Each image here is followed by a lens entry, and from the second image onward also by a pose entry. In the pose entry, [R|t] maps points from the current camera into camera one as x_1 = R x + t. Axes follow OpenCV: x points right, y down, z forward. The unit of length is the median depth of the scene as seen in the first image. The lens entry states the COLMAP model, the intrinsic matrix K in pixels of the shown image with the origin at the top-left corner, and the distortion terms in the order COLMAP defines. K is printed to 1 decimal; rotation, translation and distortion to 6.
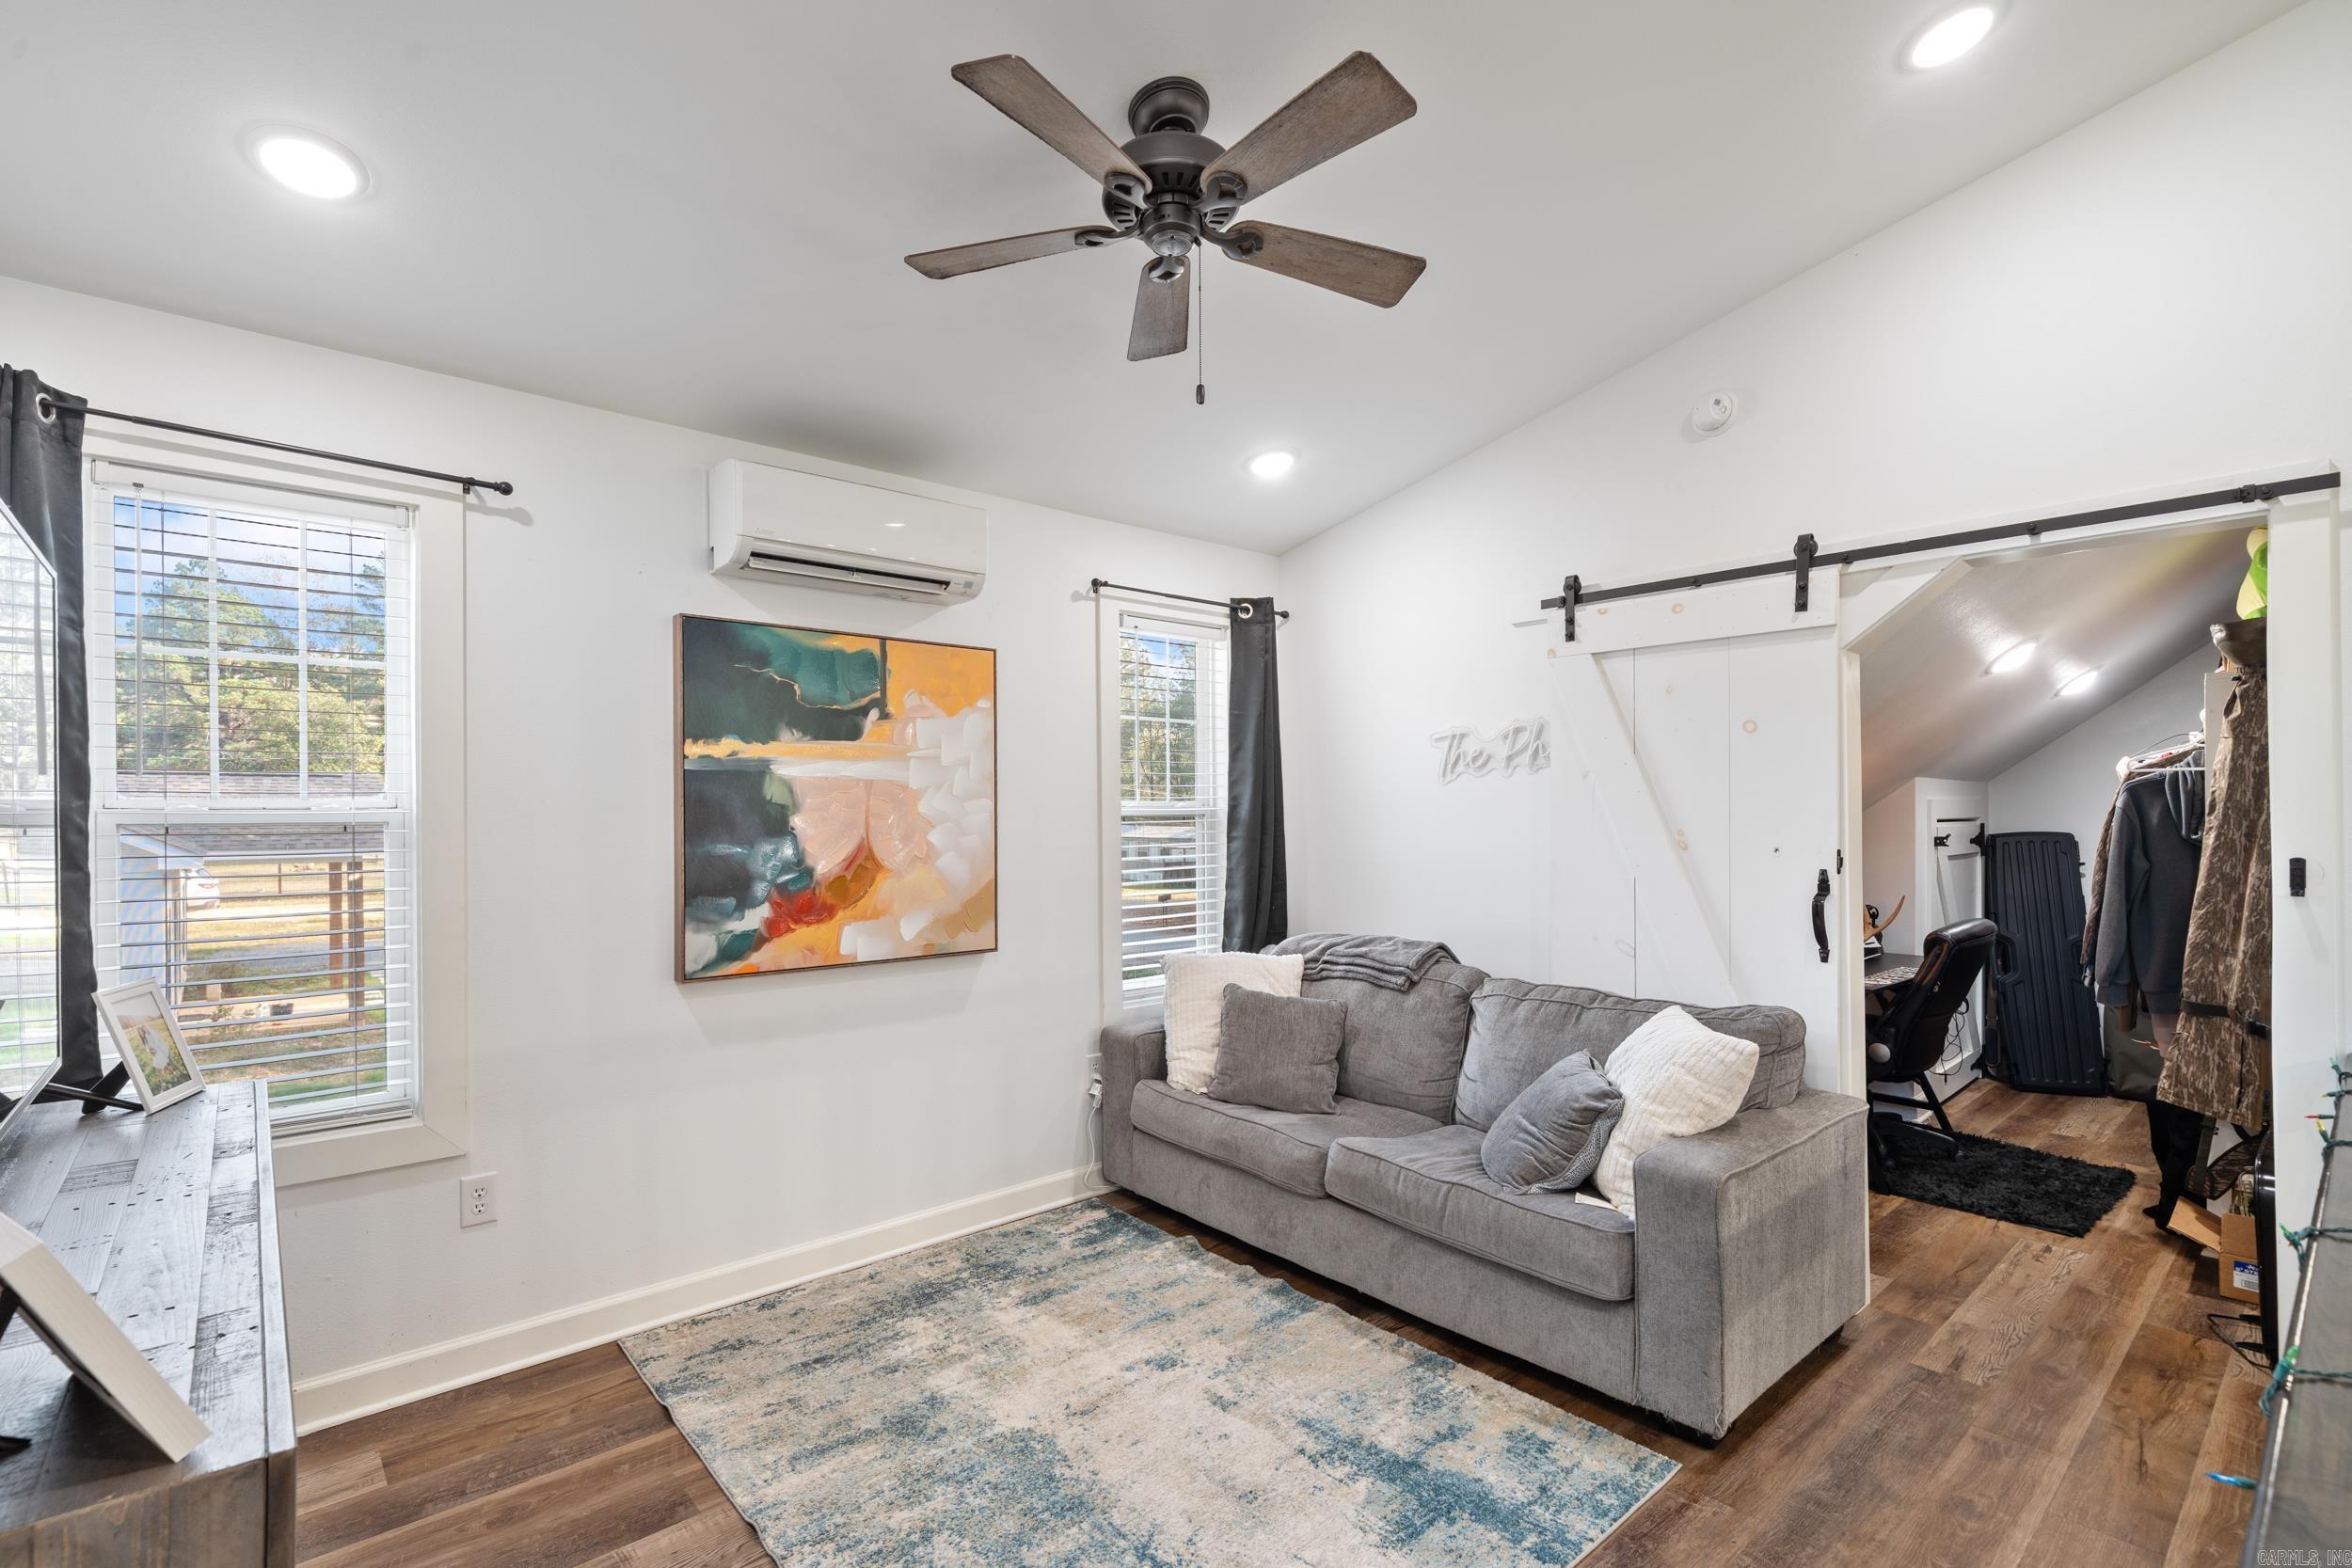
lens RADIAL K [[1064.4, 0, 1174.7], [0, 1064.4, 805.0], [0, 0, 1]] dist [-0.000160, -0.000042]
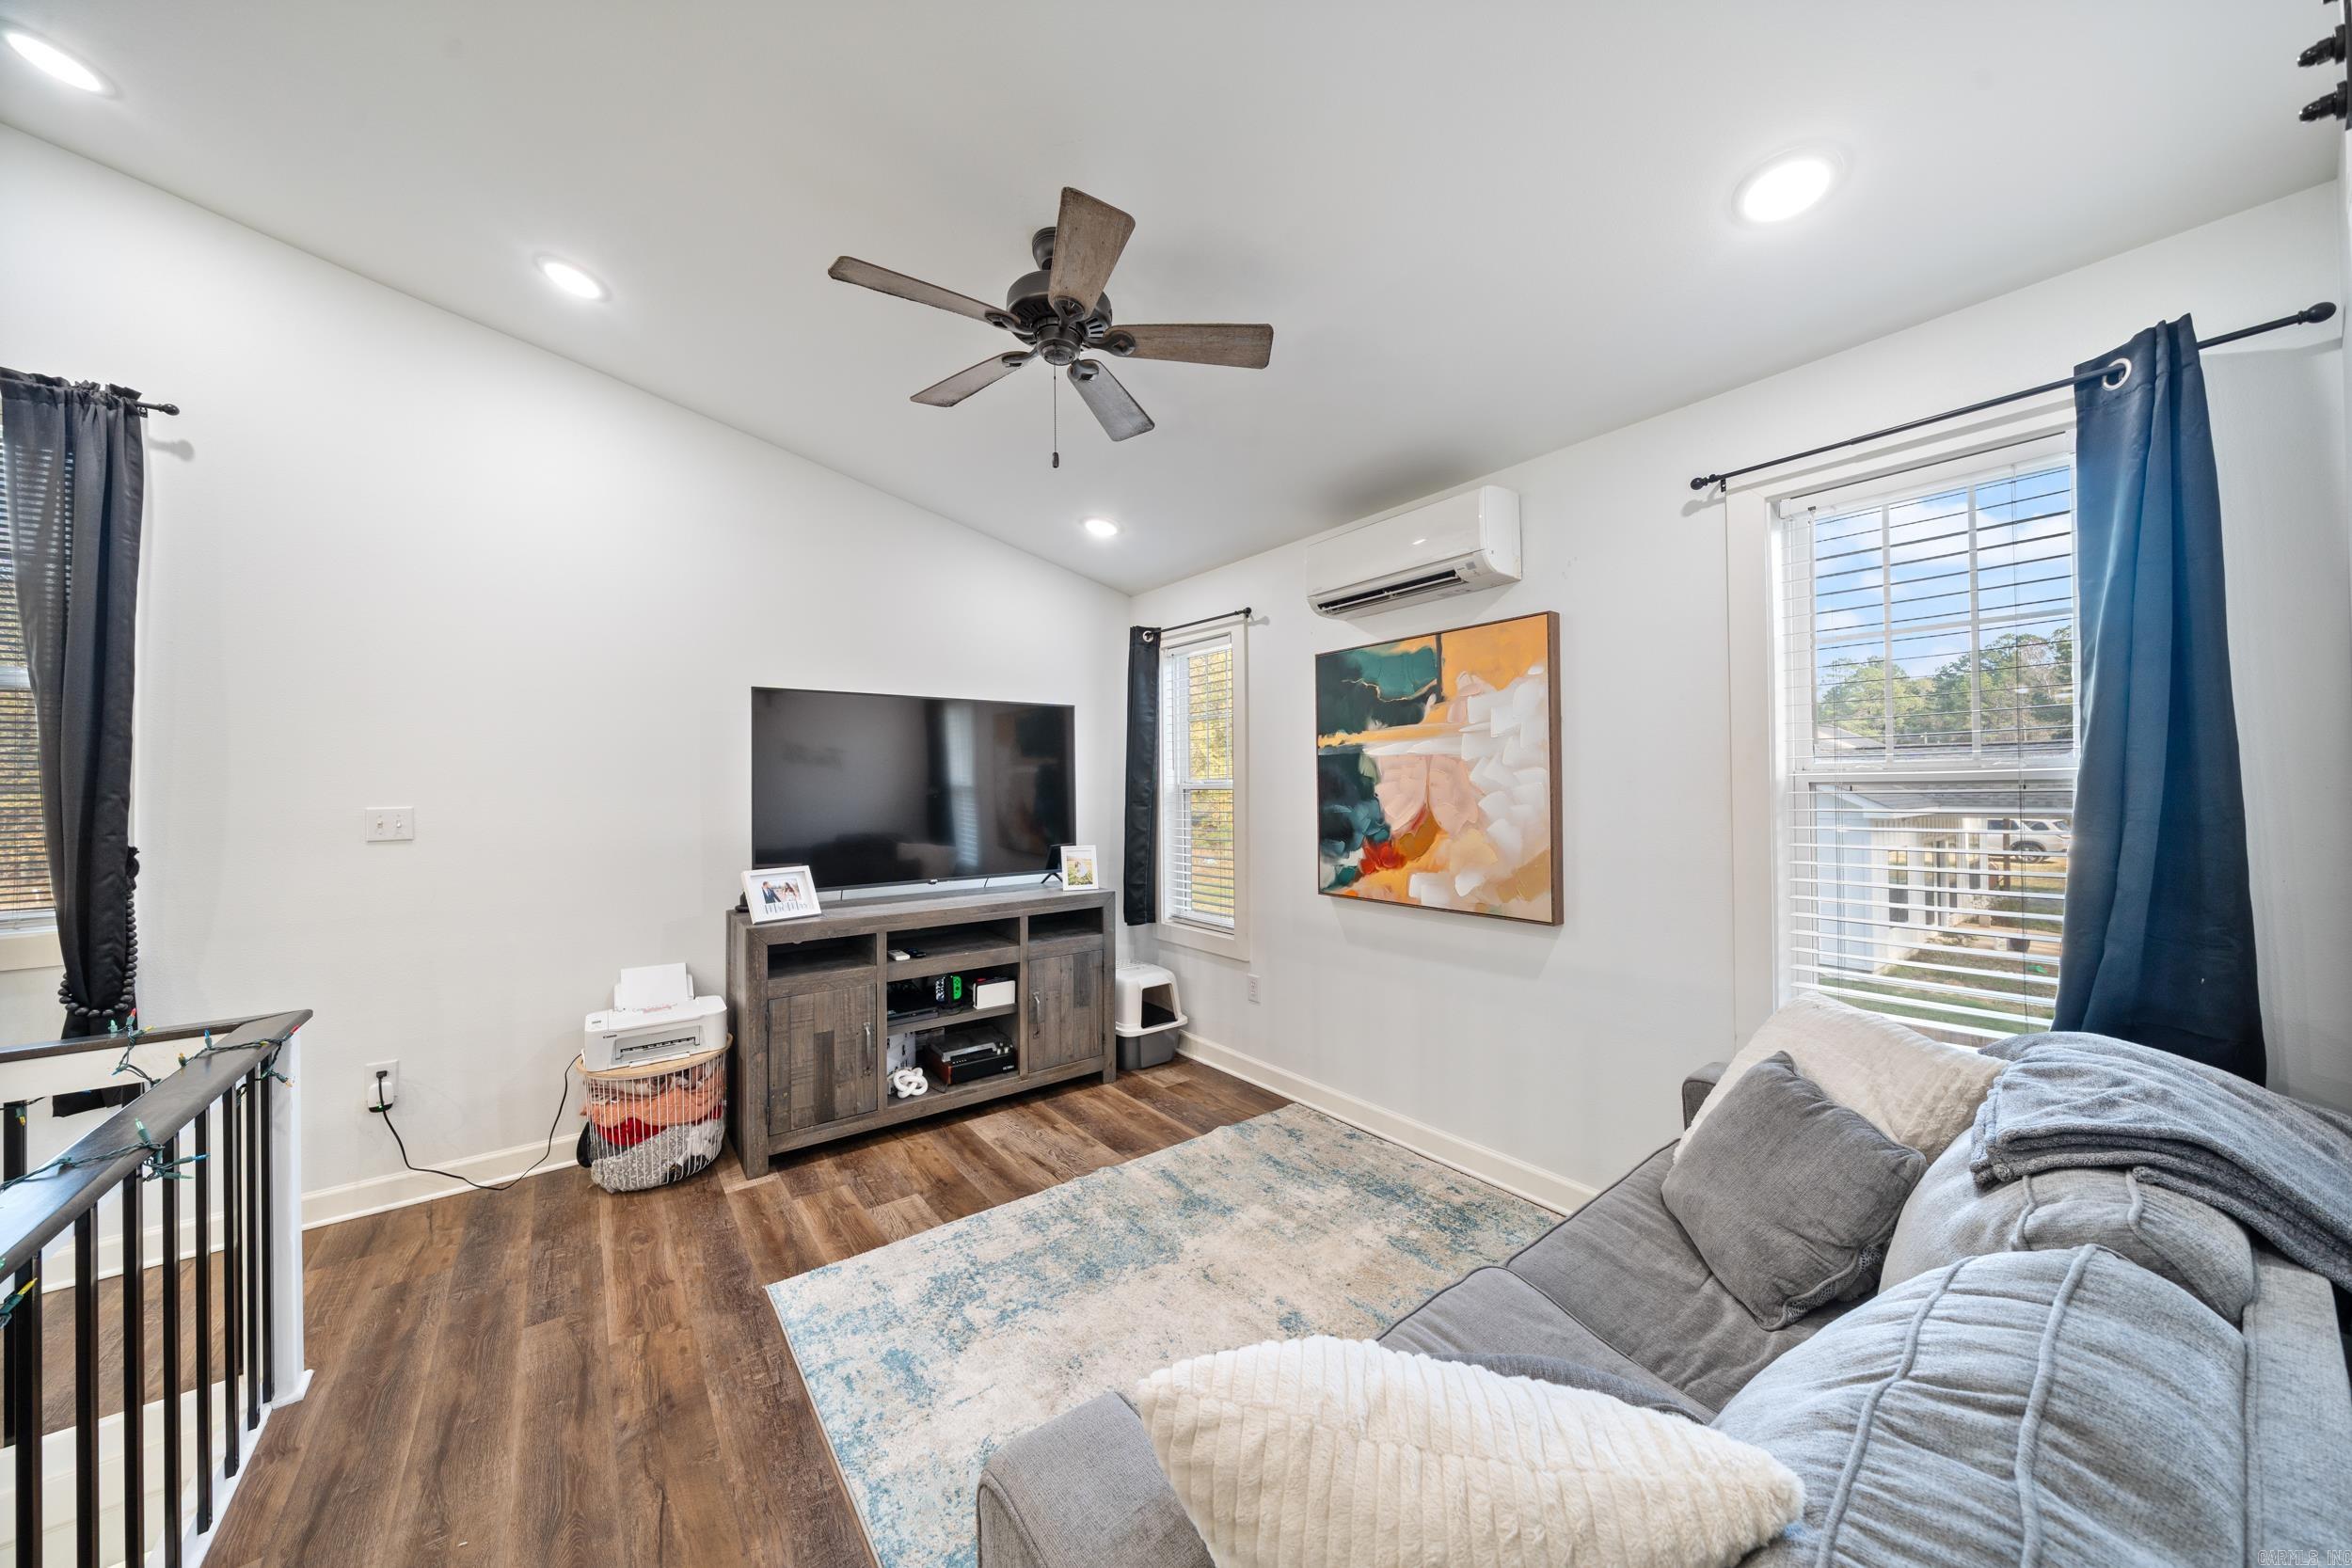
lens RADIAL K [[791.0, 0, 1179.2], [0, 791.0, 781.0], [0, 0, 1]] dist [-0.000319, -0.000074]
pose [[-0.058651, -0.005870, -0.998261, 0.642971], [0.013150, 0.999891, -0.006652, 0.008038], [0.998192, -0.013518, -0.058568, 0.805629]]
